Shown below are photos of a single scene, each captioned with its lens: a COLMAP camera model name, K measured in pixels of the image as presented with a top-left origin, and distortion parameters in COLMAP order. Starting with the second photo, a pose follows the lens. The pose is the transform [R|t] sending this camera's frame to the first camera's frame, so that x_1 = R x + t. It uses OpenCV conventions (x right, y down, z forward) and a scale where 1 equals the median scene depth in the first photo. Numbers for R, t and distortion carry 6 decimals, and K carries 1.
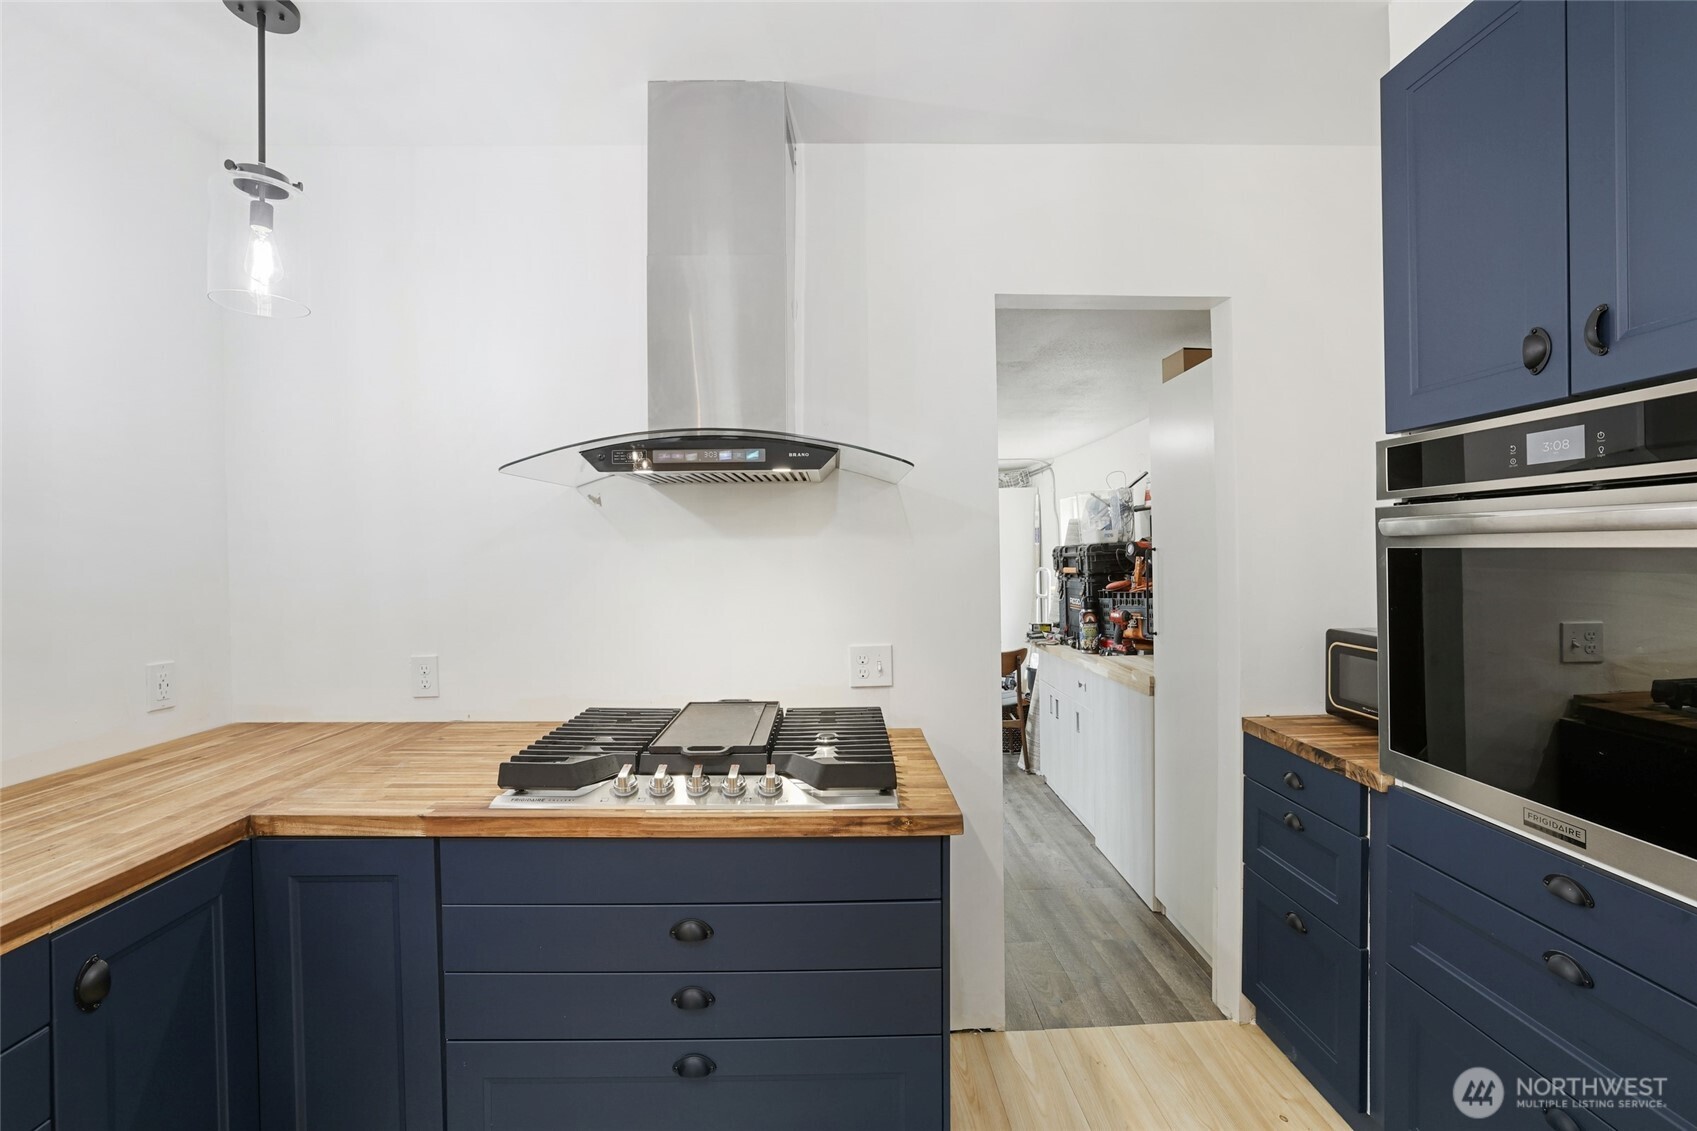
lens RADIAL K [[717.4, 0, 853.3], [0, 717.4, 555.2], [0, 0, 1]] dist [-0.025014, 0.001915]
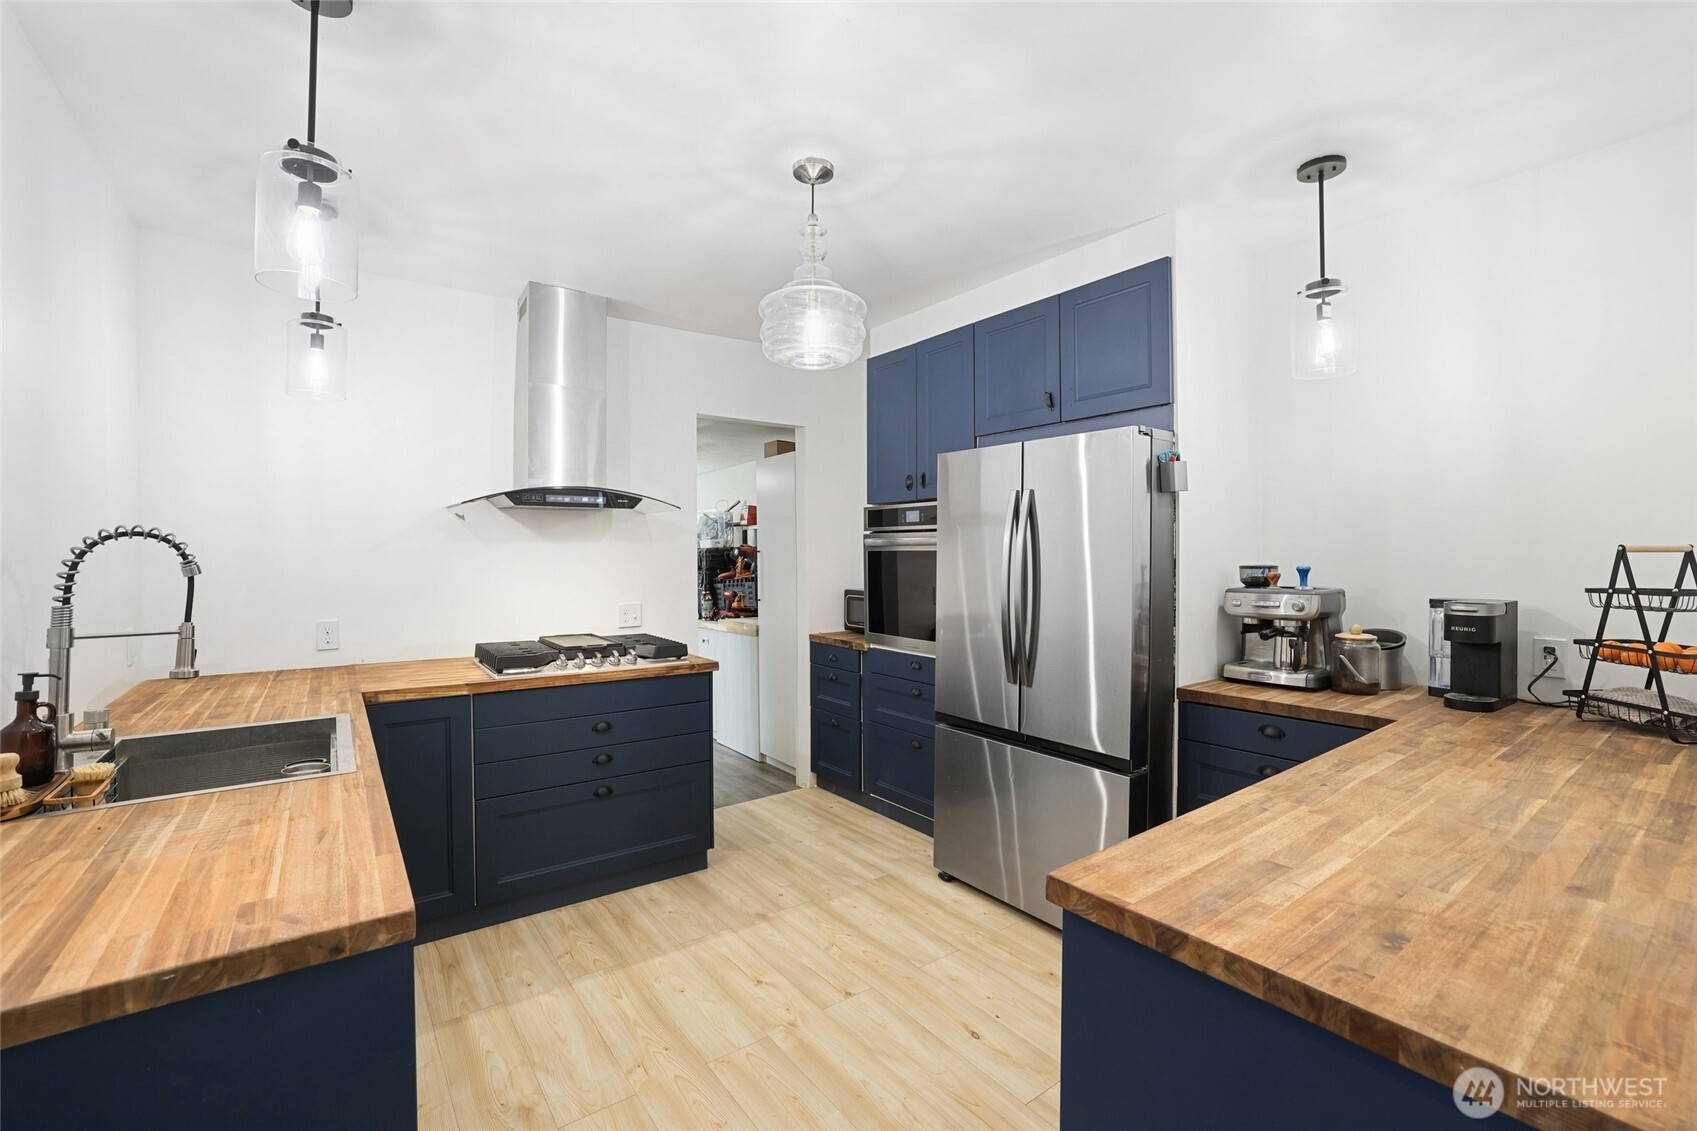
lens RADIAL K [[717.4, 0, 850.6], [0, 717.4, 558.4], [0, 0, 1]] dist [-0.025014, 0.001915]
pose [[0.818239, 0.002280, 0.574873, -0.597459], [-0.001480, 0.999997, -0.001860, 0.017747], [-0.574876, 0.000671, 0.818240, -0.829343]]
